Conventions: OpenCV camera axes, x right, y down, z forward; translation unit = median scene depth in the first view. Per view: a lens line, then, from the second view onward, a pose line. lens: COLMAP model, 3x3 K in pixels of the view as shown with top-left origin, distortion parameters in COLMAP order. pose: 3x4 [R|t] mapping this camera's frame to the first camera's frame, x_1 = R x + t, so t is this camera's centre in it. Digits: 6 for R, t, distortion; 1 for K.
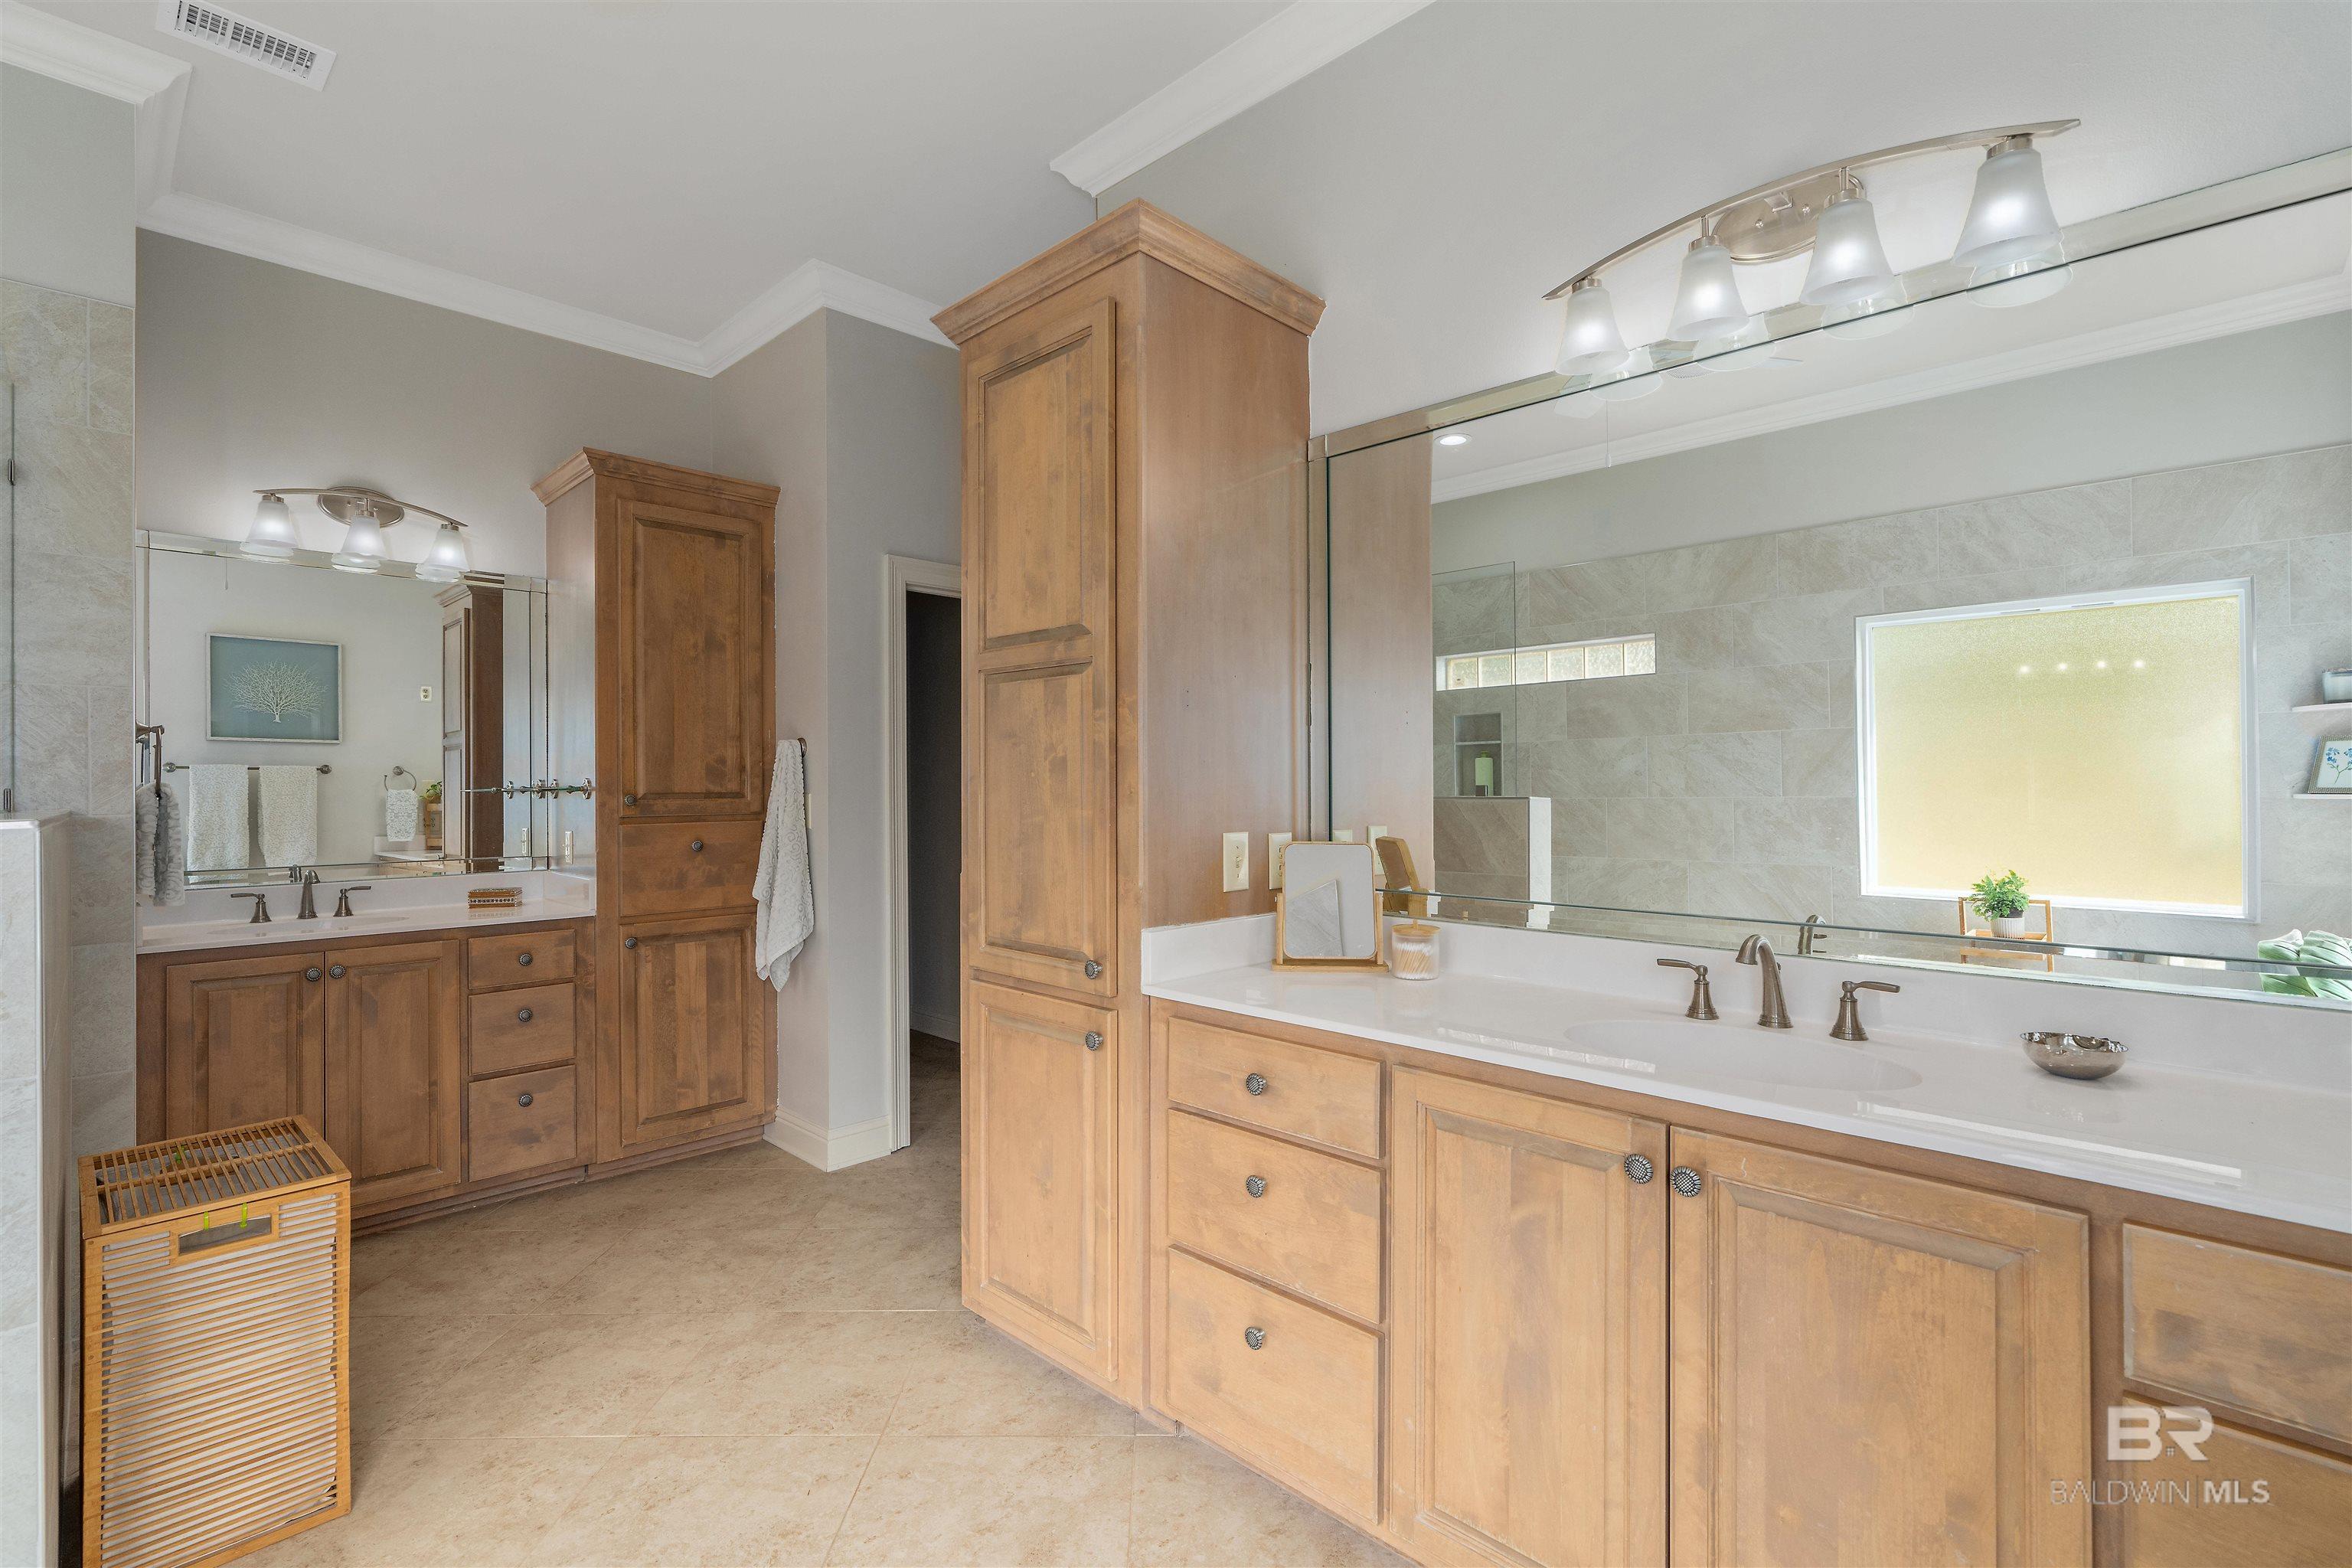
lens RADIAL K [[1066.3, 0, 1177.5], [0, 1066.3, 787.3], [0, 0, 1]] dist [-0.000913, 0.002541]
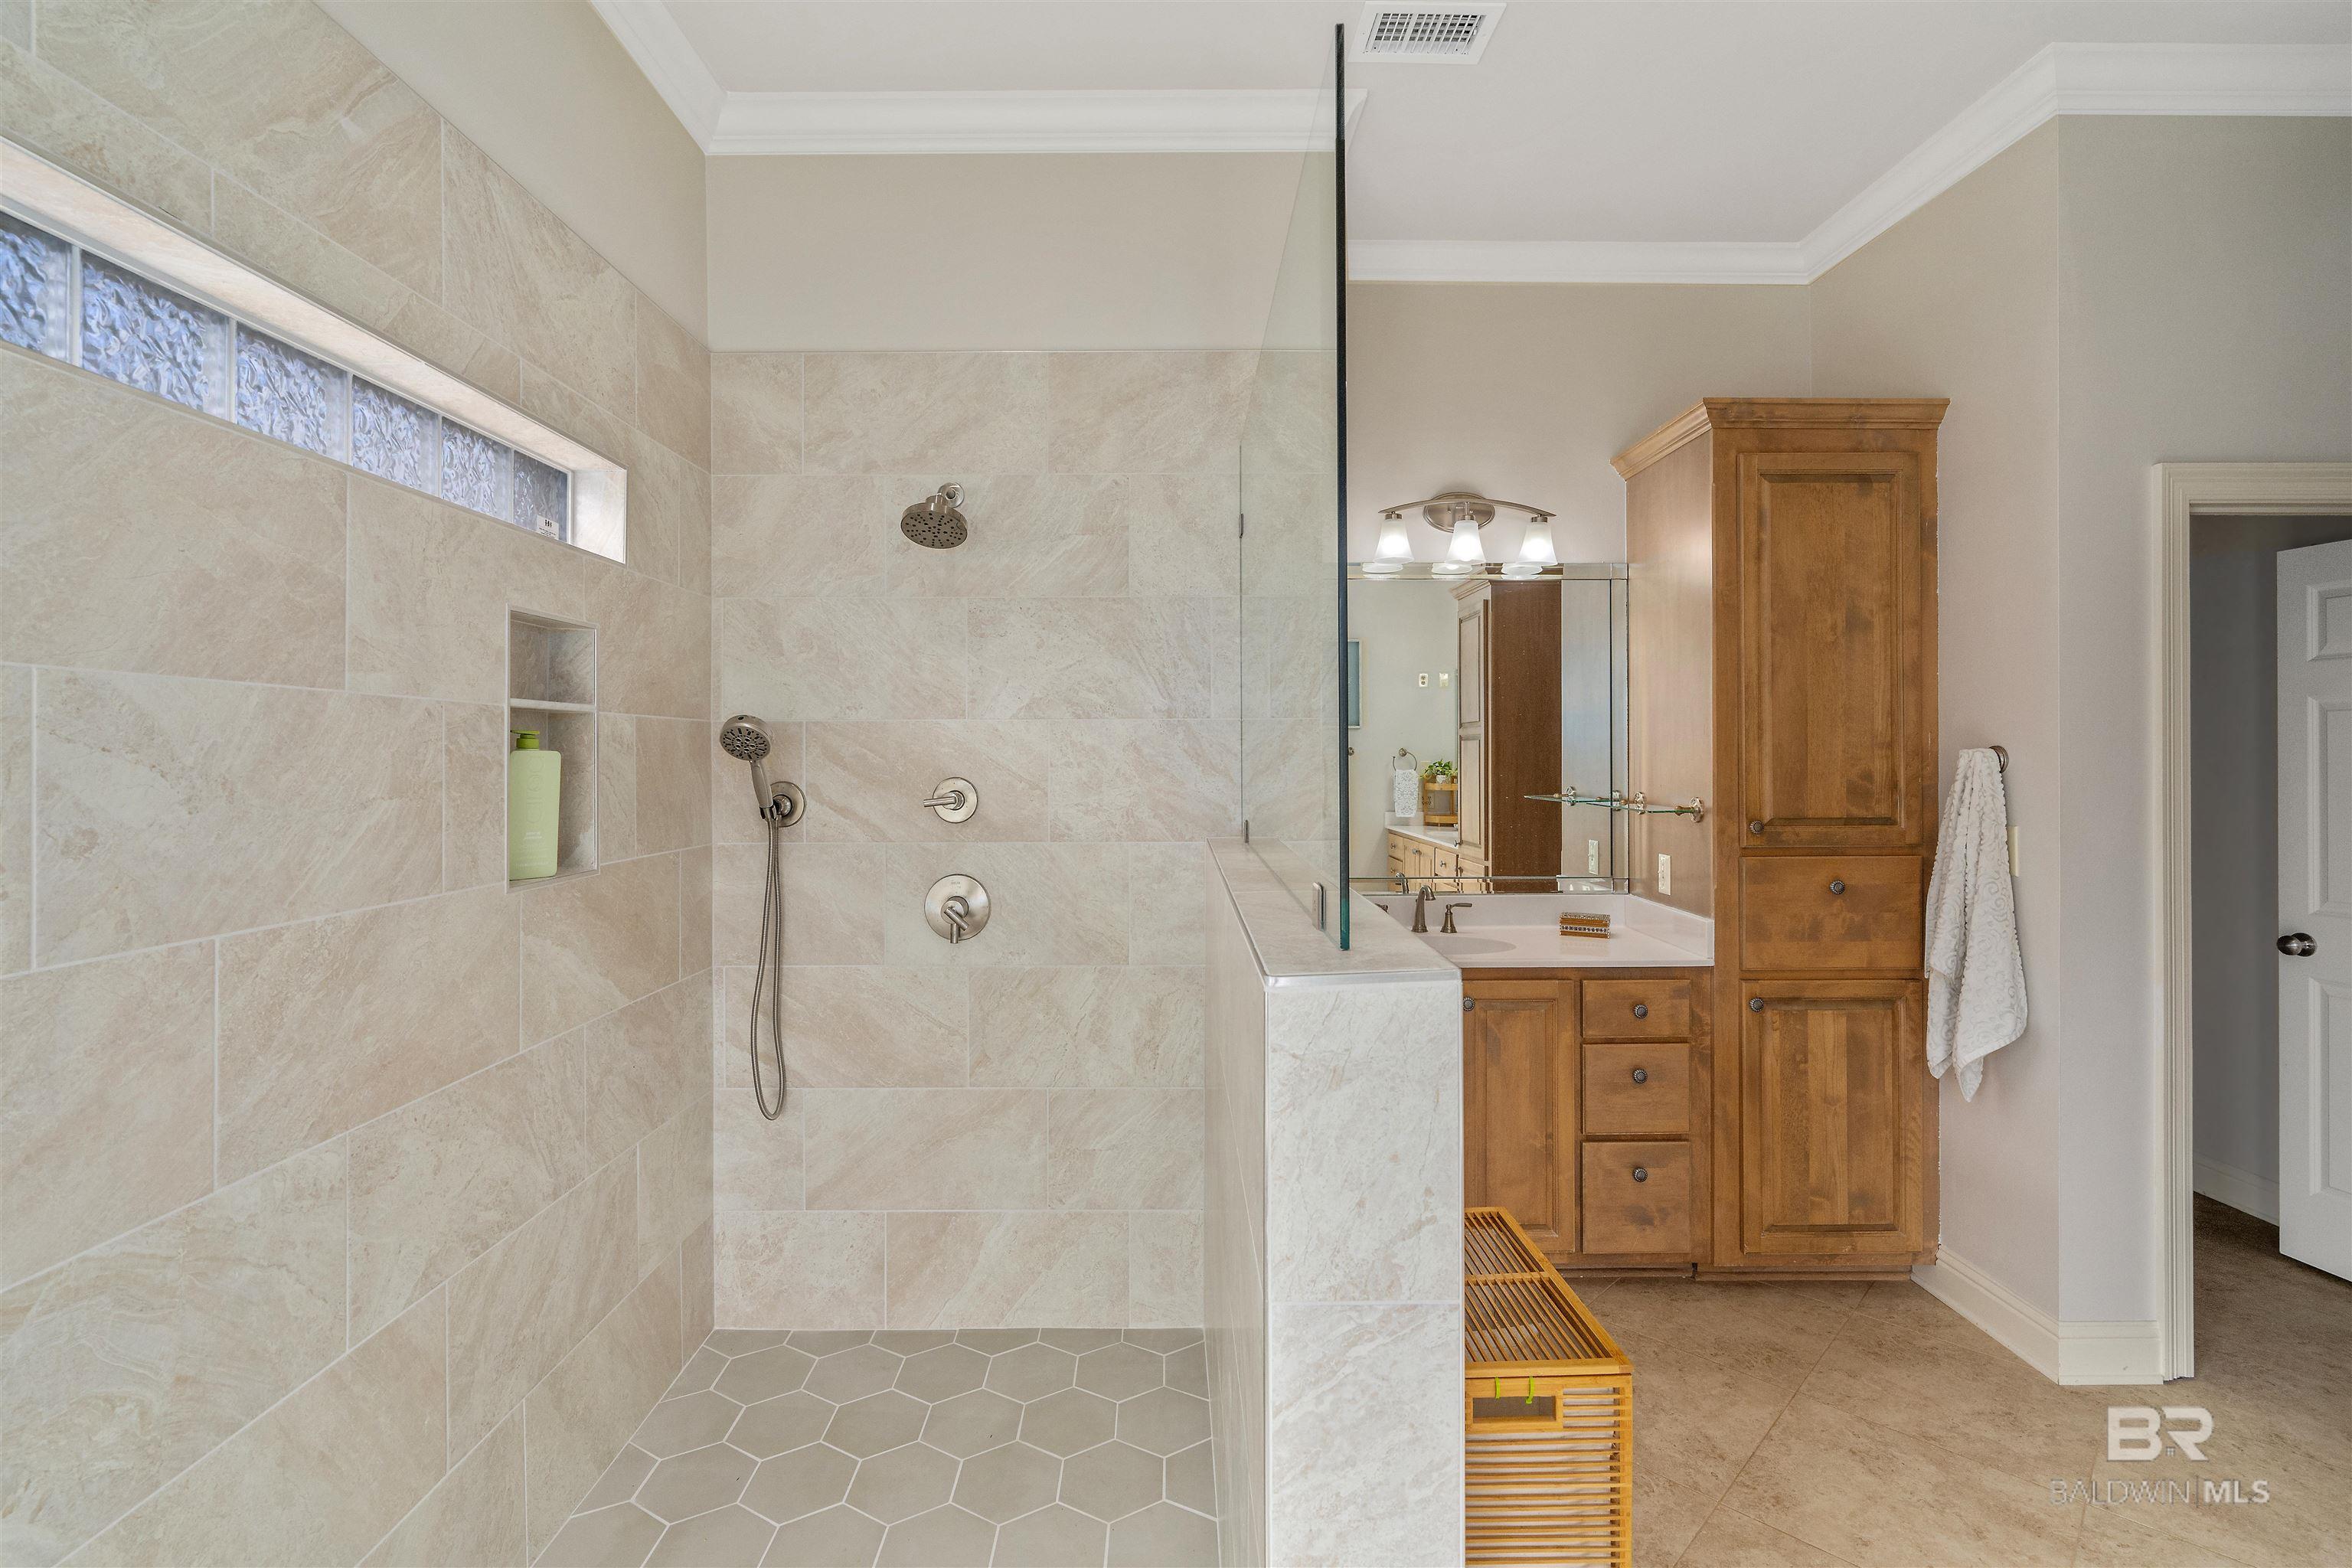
lens RADIAL K [[1066.3, 0, 1173.2], [0, 1066.3, 765.5], [0, 0, 1]] dist [-0.000913, 0.002541]
pose [[0.709437, 0.016478, -0.704576, -0.250233], [-0.001948, 0.999769, 0.021420, -0.049082], [0.704766, -0.013823, 0.709305, 0.115415]]
